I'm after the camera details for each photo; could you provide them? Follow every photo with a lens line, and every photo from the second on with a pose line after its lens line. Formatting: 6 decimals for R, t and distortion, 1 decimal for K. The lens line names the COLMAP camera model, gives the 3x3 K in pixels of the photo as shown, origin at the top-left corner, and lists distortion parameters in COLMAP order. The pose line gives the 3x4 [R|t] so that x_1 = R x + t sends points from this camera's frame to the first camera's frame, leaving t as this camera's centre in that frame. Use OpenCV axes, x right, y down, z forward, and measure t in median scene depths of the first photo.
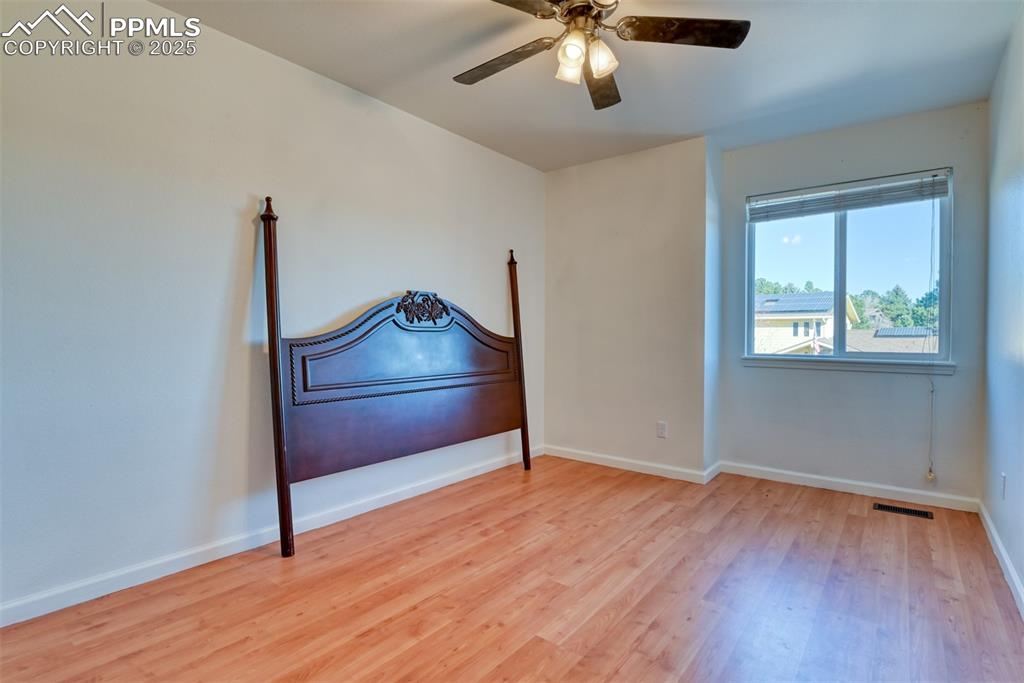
lens RADIAL K [[500.2, 0, 517.6], [0, 500.2, 330.8], [0, 0, 1]] dist [-0.023314, -0.004029]
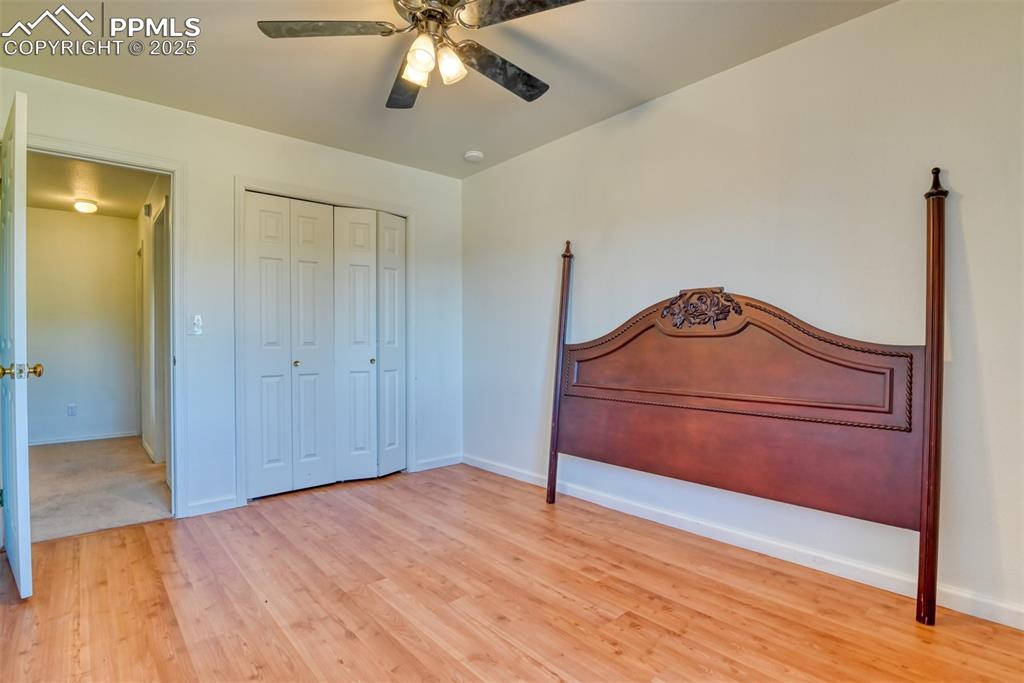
lens RADIAL K [[500.2, 0, 514.1], [0, 500.2, 347.6], [0, 0, 1]] dist [-0.023314, -0.004029]
pose [[-0.190269, 0.010428, -0.981677, 1.000119], [0.010673, 0.999906, 0.008552, 0.011056], [0.981674, -0.008851, -0.190362, 1.283458]]
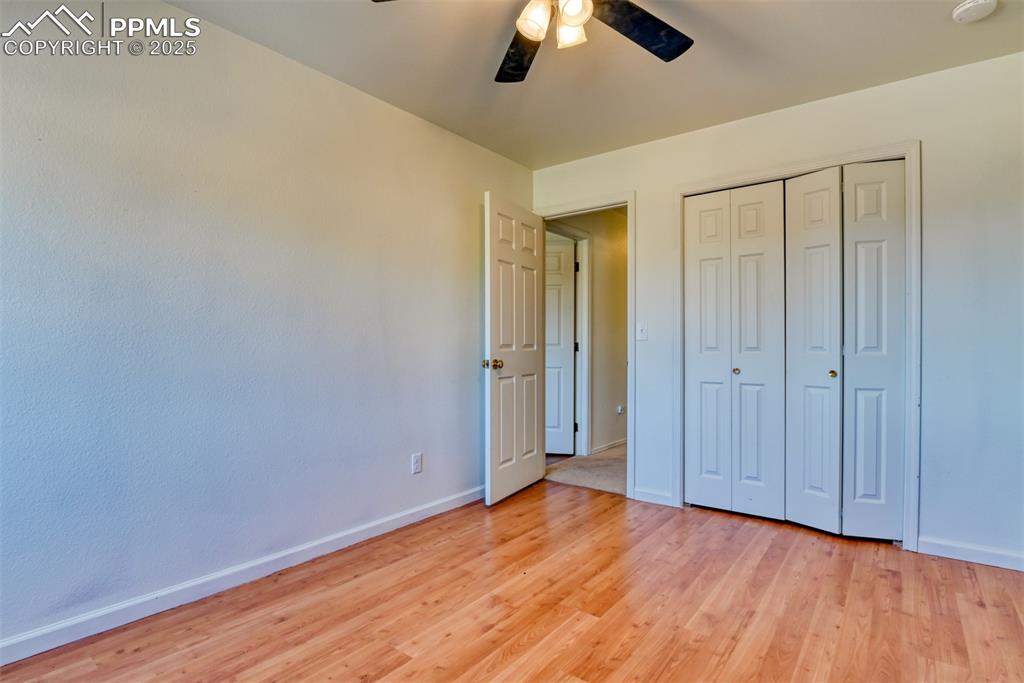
lens RADIAL K [[500.2, 0, 522.3], [0, 500.2, 346.1], [0, 0, 1]] dist [-0.023314, -0.004029]
pose [[-0.999973, -0.004175, -0.006109, 0.179783], [-0.004105, 0.999926, -0.011470, 0.015644], [0.006156, -0.011444, -0.999916, 1.729311]]
